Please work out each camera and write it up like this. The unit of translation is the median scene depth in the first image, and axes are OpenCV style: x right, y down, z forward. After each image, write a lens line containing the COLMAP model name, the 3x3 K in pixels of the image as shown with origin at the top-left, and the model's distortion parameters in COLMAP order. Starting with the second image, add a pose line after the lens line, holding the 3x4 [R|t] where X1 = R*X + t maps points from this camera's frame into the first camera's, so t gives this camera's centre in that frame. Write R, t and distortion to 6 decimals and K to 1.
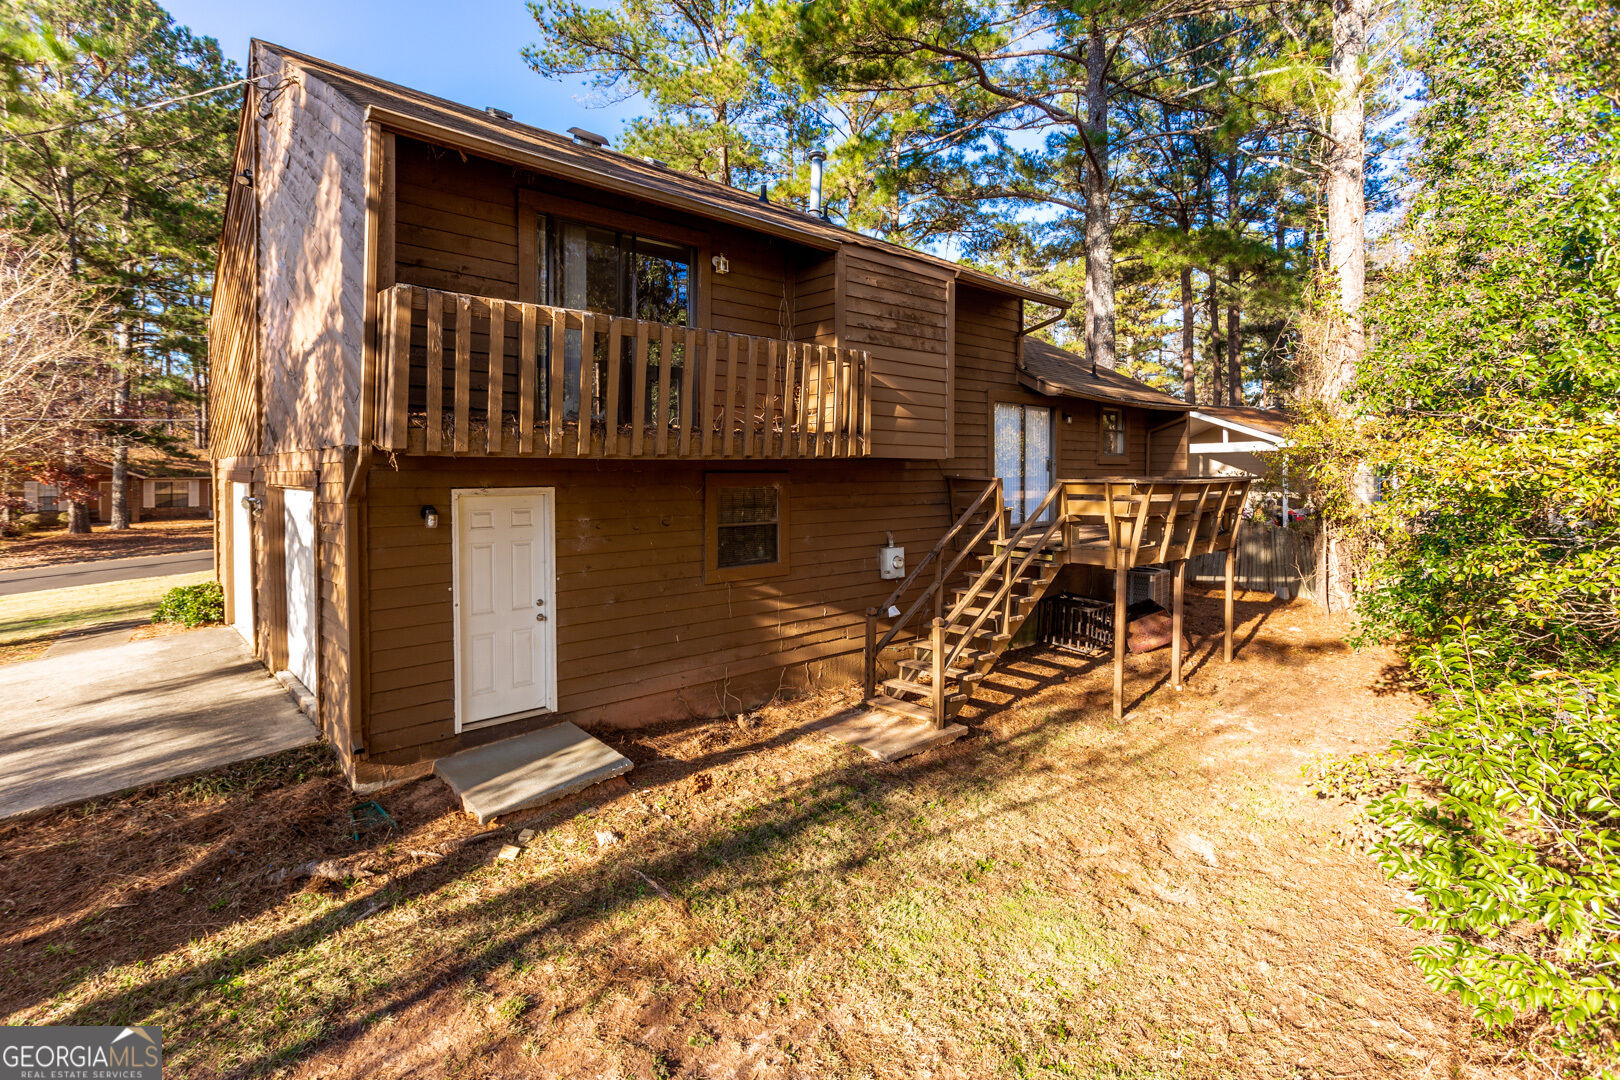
lens RADIAL K [[772.1, 0, 809.8], [0, 772.1, 513.4], [0, 0, 1]] dist [0.001509, -0.000185]
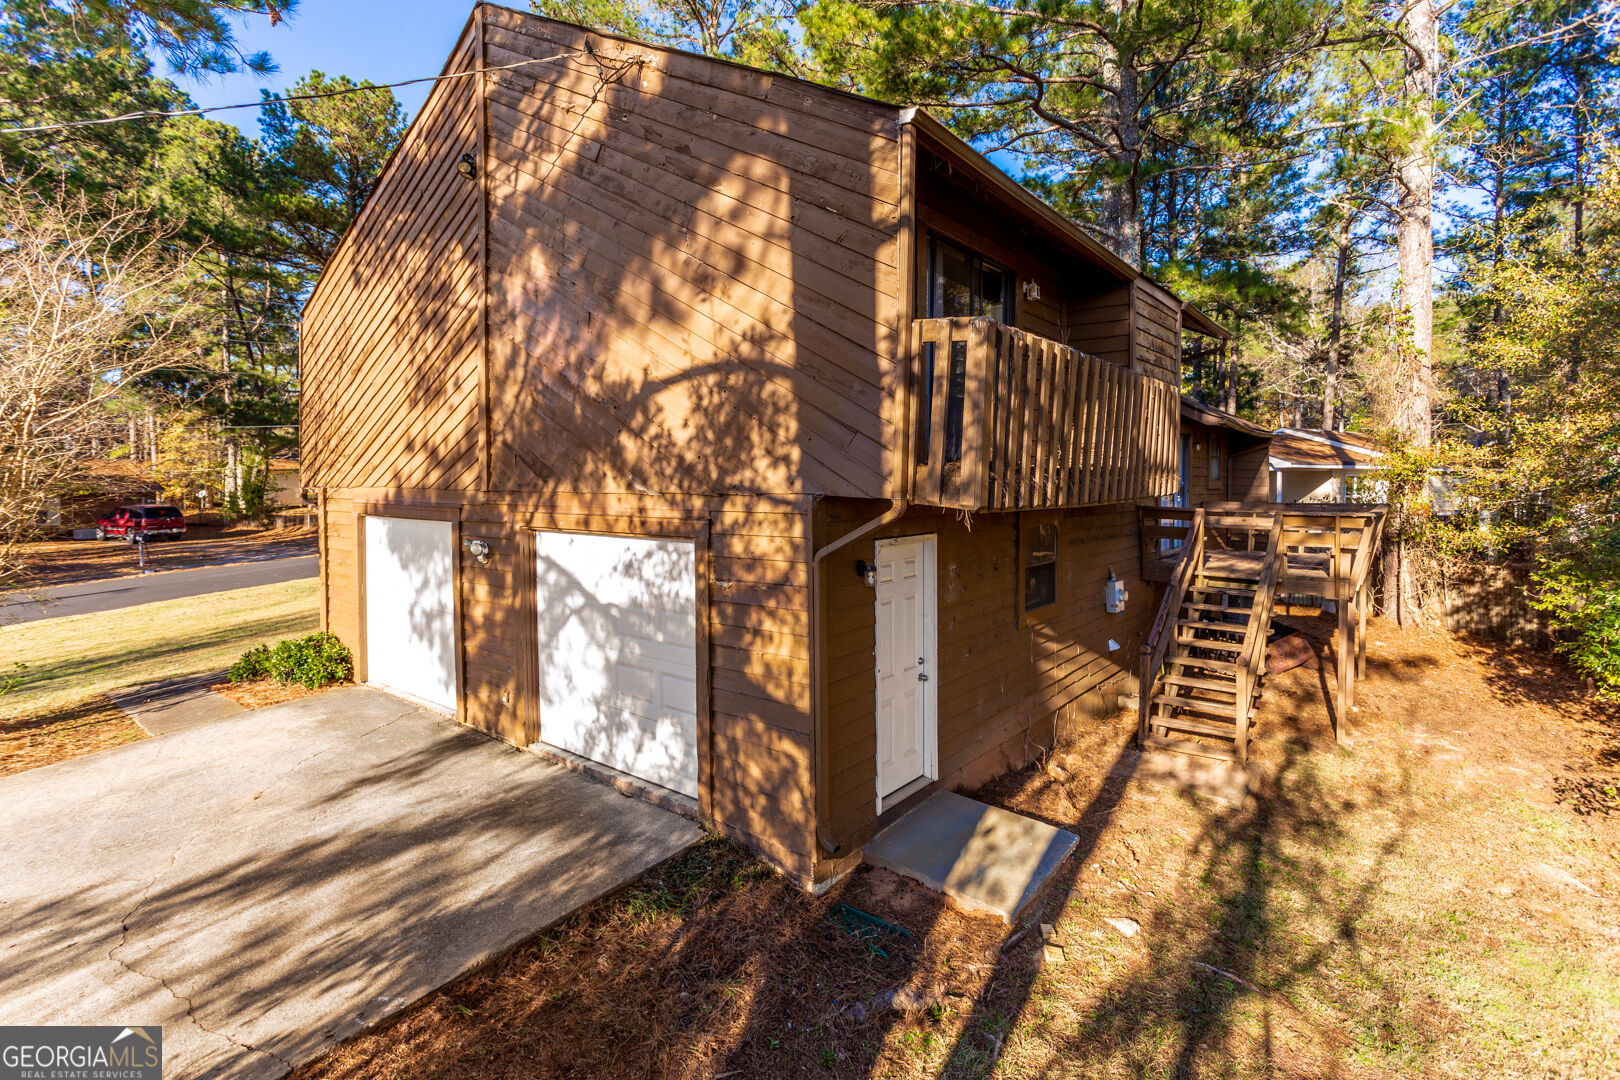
lens RADIAL K [[783.3, 0, 807.9], [0, 783.3, 515.1], [0, 0, 1]] dist [0.003366, 0.000922]
pose [[0.987277, -0.003599, 0.158971, -0.541884], [0.004521, 0.999975, -0.005439, -0.044727], [-0.158947, 0.006089, 0.987268, 0.096873]]
